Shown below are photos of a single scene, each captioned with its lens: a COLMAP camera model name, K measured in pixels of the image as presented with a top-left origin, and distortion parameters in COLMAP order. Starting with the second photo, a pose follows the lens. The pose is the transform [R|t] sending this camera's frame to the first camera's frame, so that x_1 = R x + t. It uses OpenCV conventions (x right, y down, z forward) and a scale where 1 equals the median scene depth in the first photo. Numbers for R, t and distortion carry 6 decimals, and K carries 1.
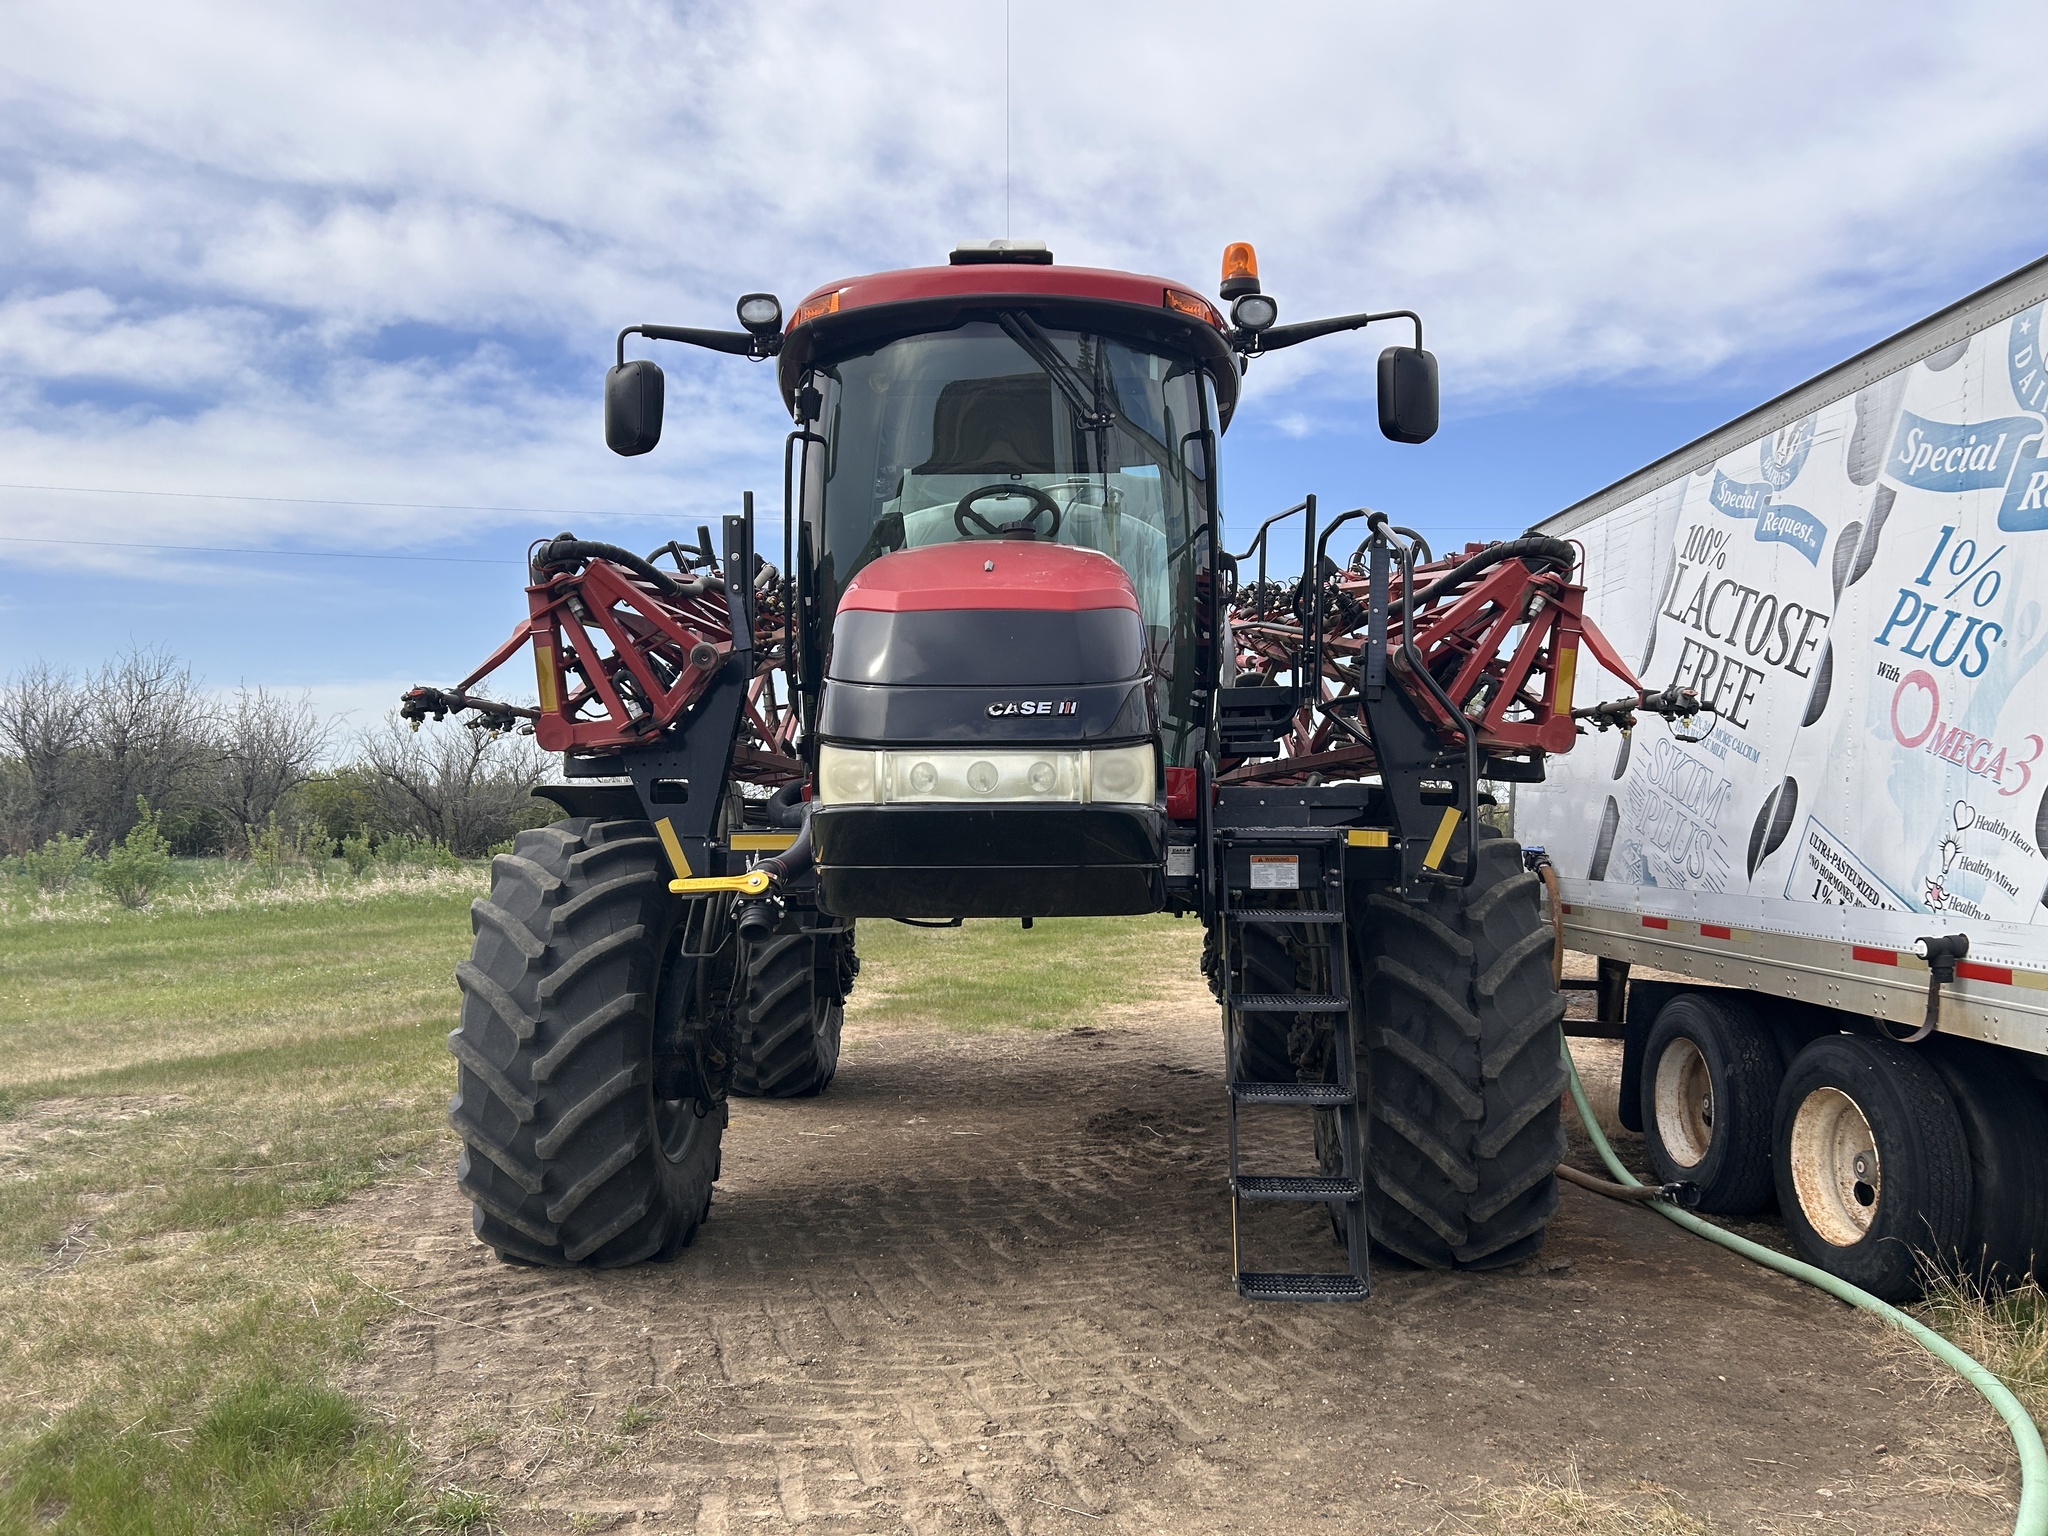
lens RADIAL K [[1547.7, 0, 991.1], [0, 1547.7, 728.6], [0, 0, 1]] dist [0.052307, -0.056683]
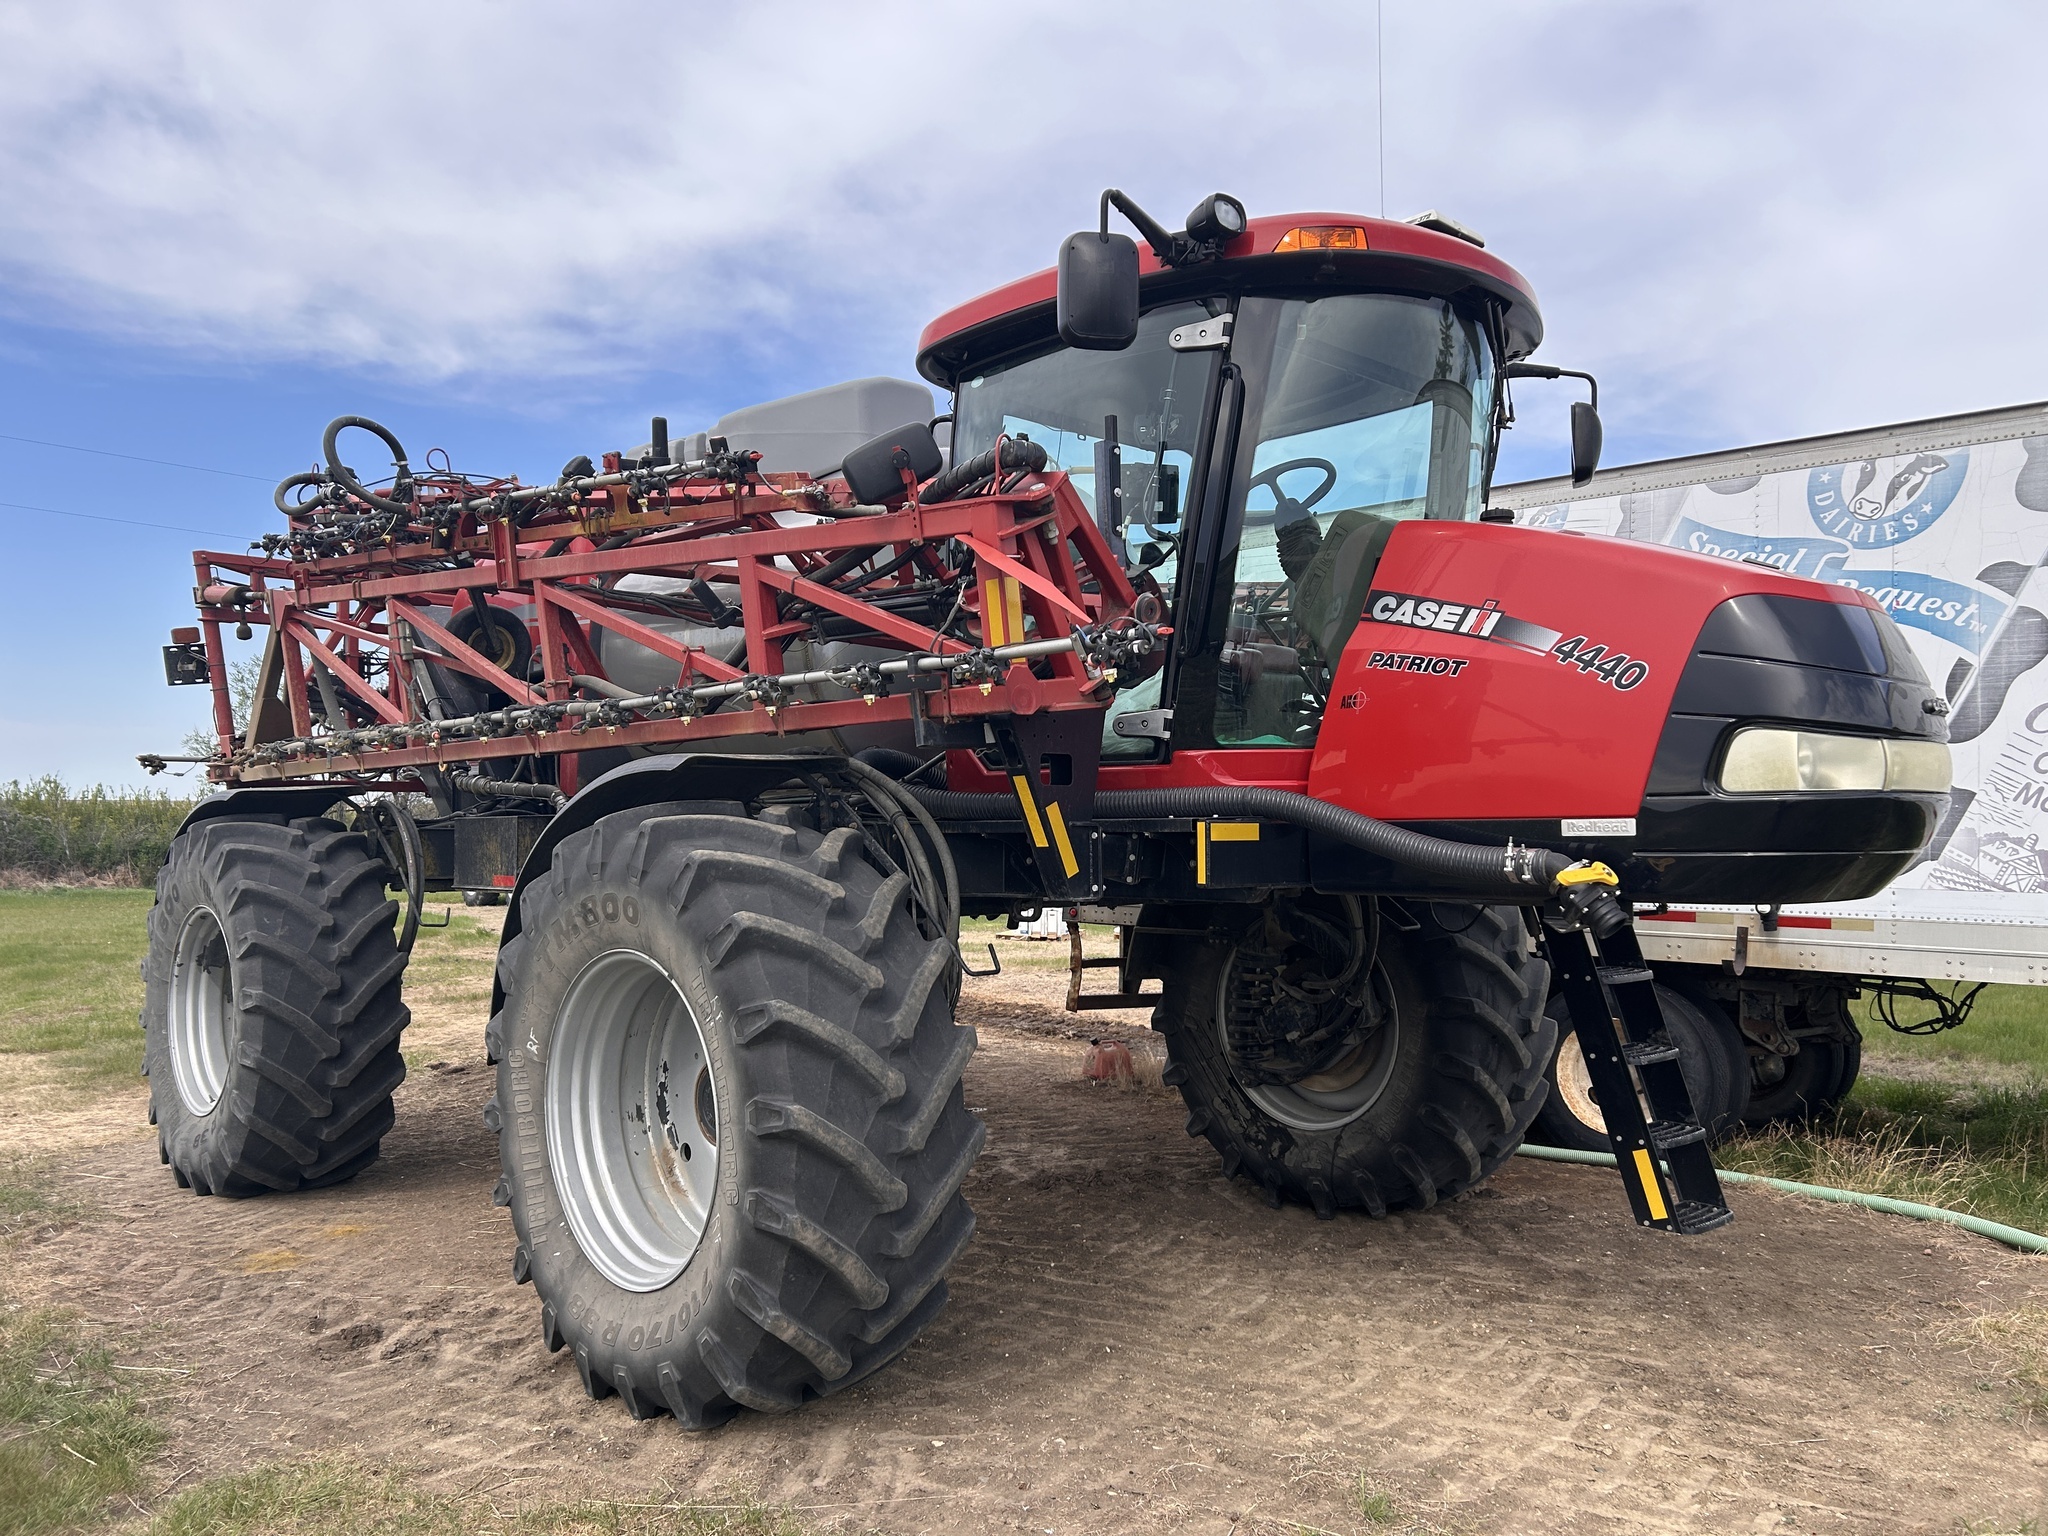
lens RADIAL K [[1547.7, 0, 1008.0], [0, 1547.7, 760.5], [0, 0, 1]] dist [0.052307, -0.056683]
pose [[0.703953, 0.031747, 0.709537, -0.856737], [-0.048730, 0.998805, 0.003656, 0.035481], [-0.708573, -0.037149, 0.704659, 0.483167]]
